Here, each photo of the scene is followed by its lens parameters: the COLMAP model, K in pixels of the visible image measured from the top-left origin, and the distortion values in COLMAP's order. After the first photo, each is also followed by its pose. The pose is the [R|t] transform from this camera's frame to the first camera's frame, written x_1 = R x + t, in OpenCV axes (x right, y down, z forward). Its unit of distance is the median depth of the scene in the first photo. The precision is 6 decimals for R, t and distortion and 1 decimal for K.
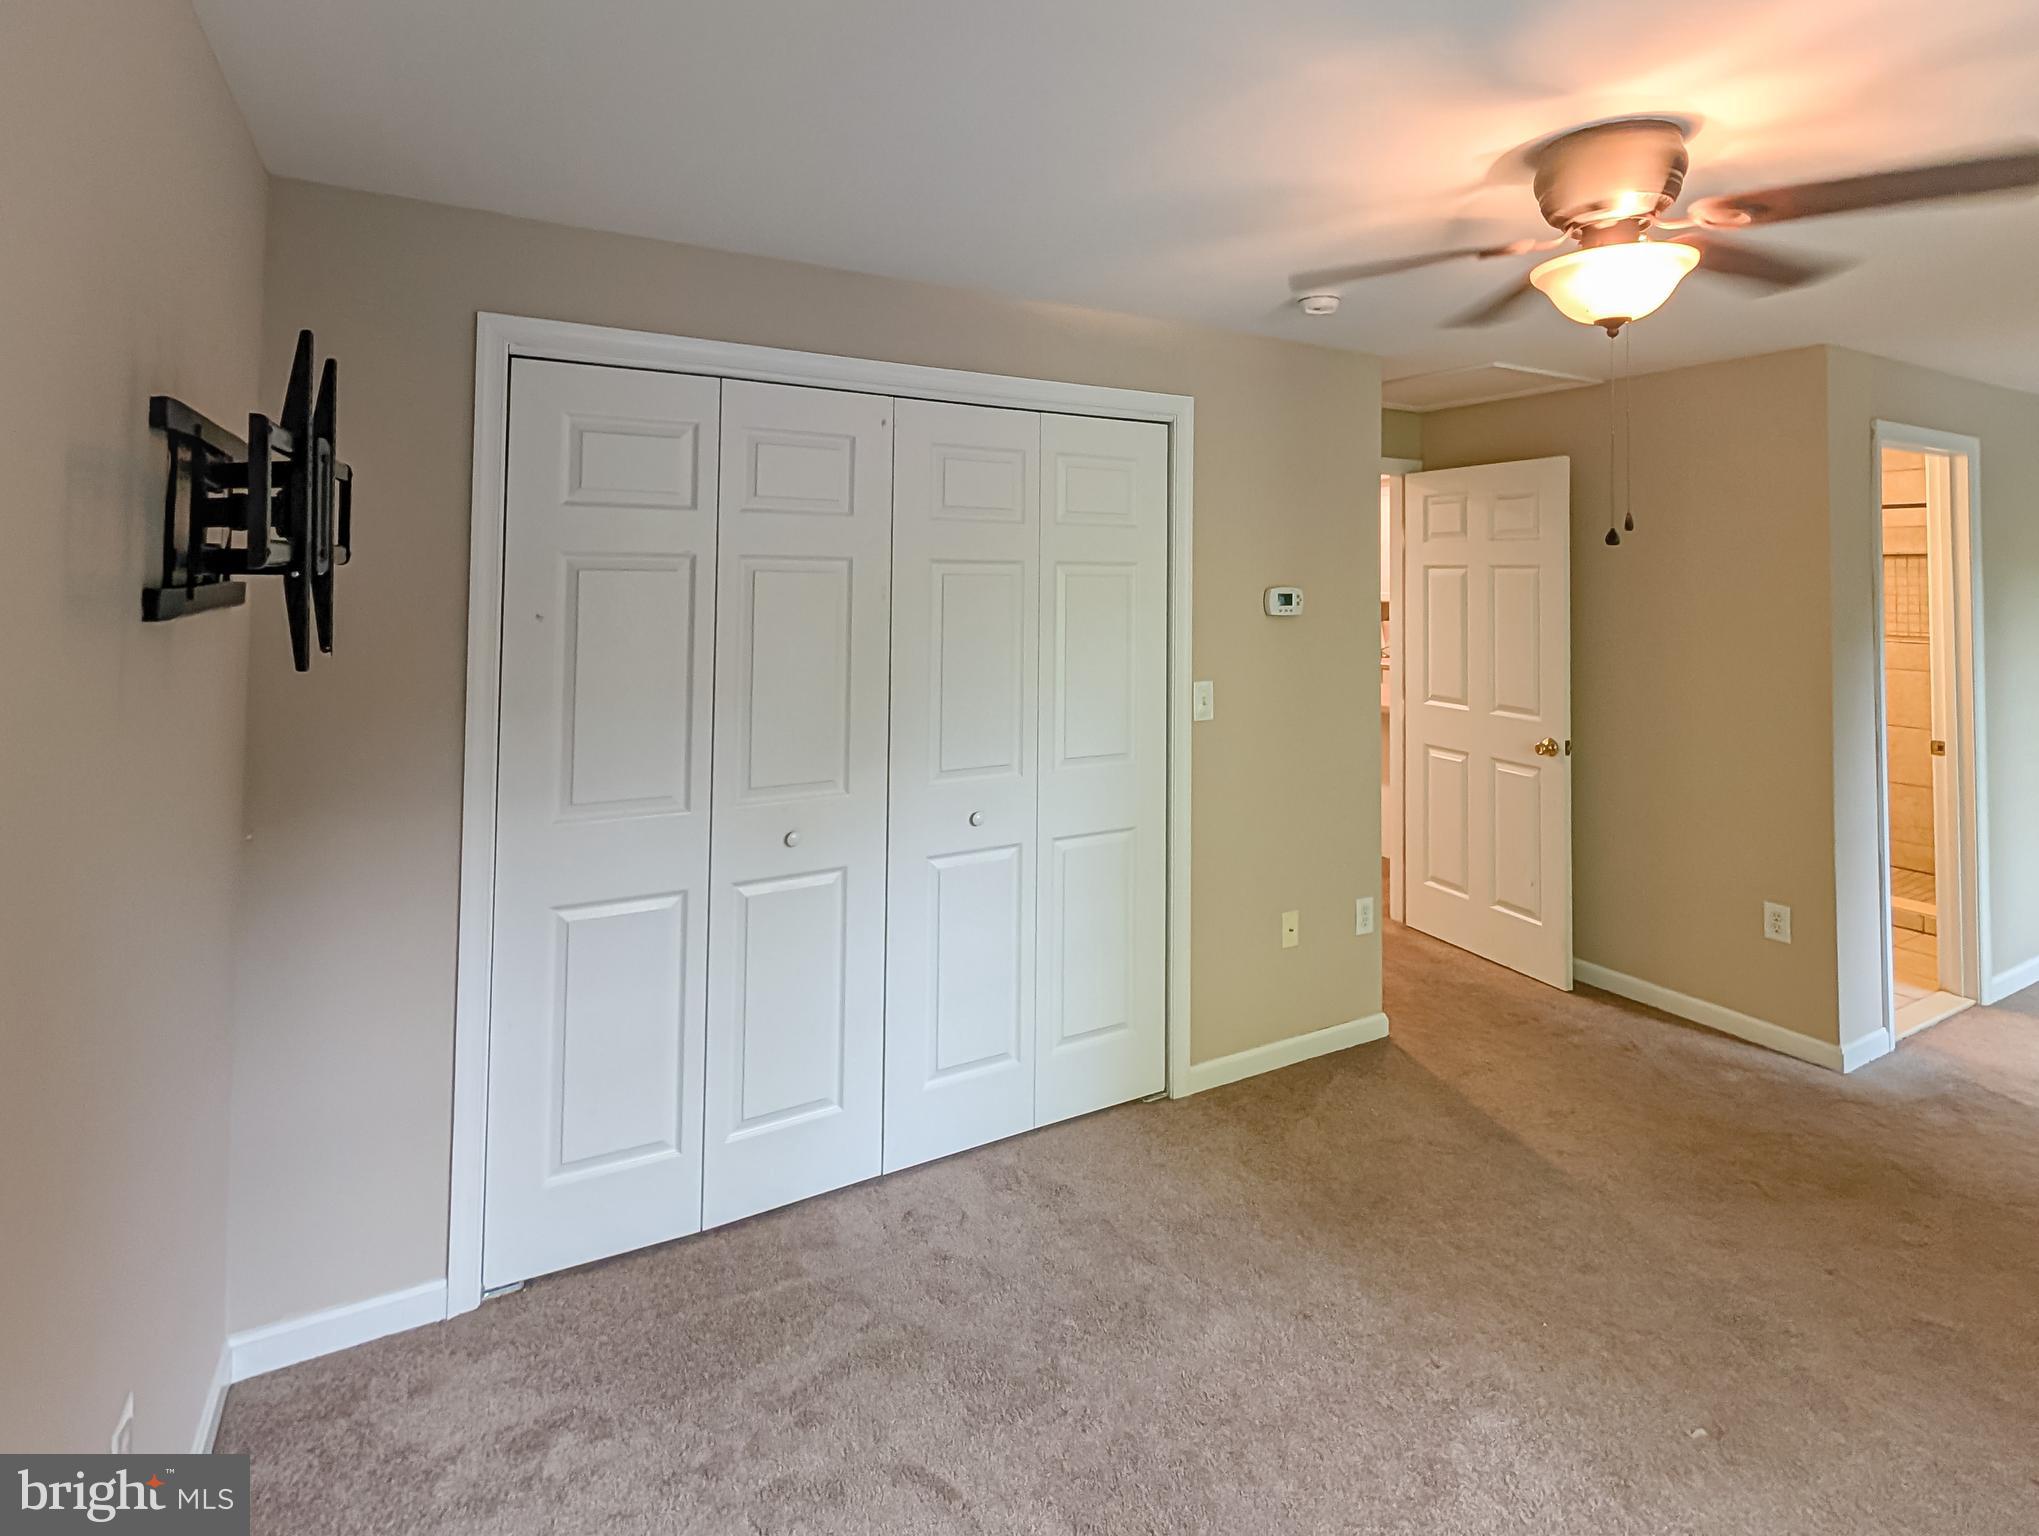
lens RADIAL K [[1022.8, 0, 1017.6], [0, 1022.8, 771.0], [0, 0, 1]] dist [0.001231, -0.000847]
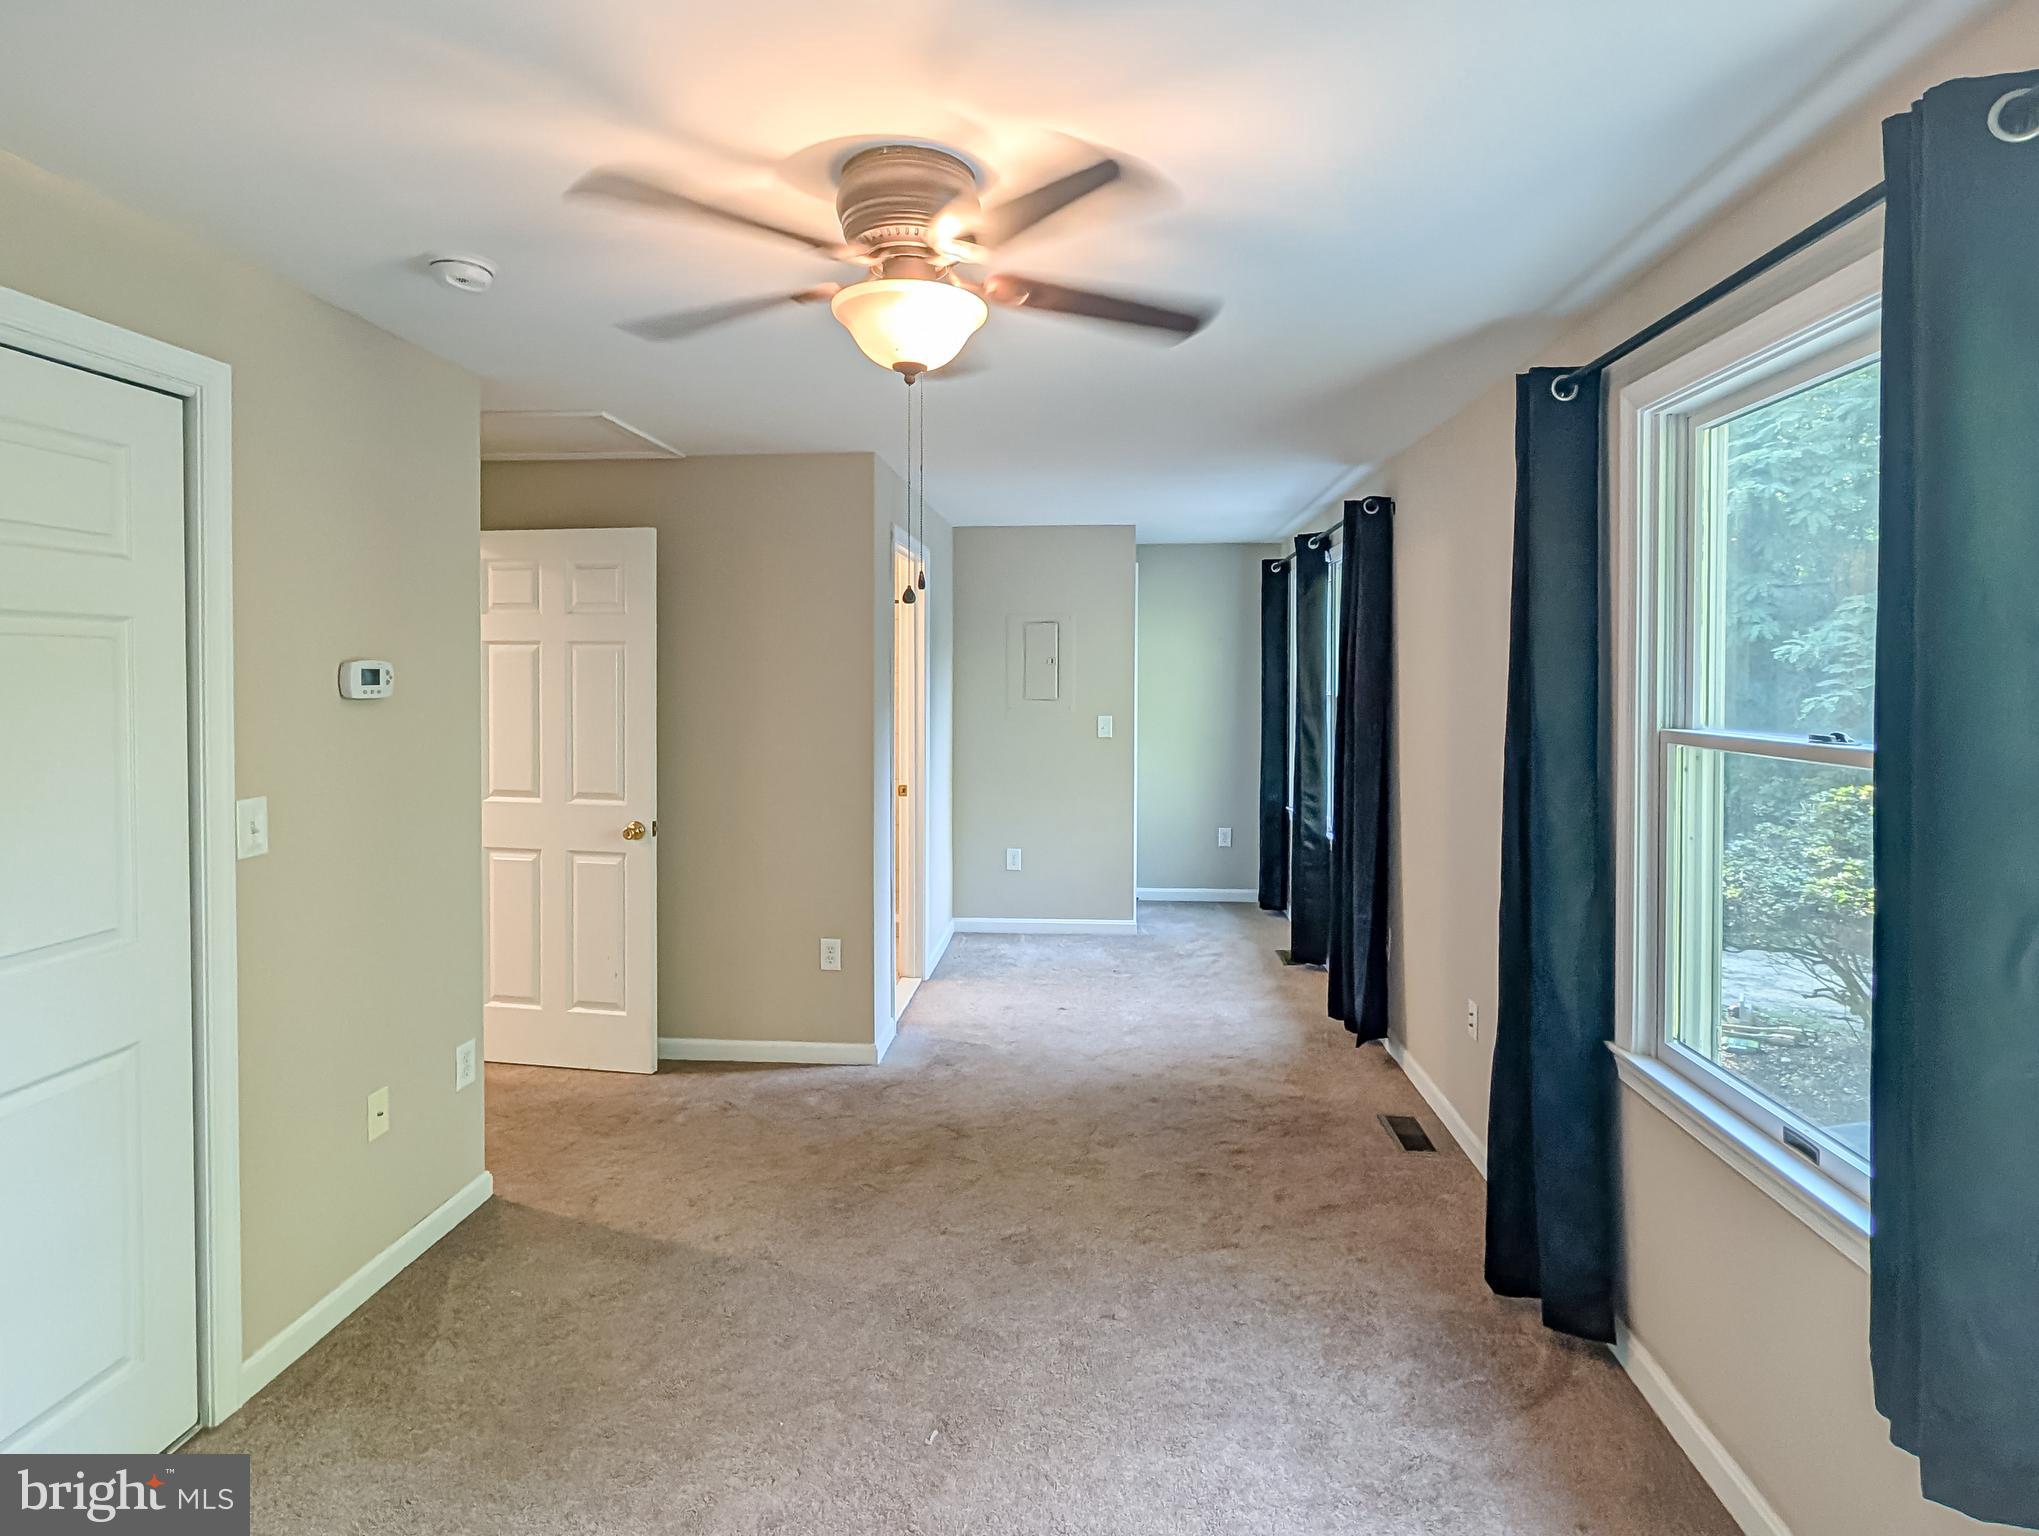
lens RADIAL K [[1022.8, 0, 1034.4], [0, 1022.8, 789.0], [0, 0, 1]] dist [0.001231, -0.000847]
pose [[0.557049, -0.100572, 0.824368, -0.062784], [0.157943, 0.987353, 0.013729, -0.016078], [-0.815323, 0.122555, 0.565888, 0.144645]]
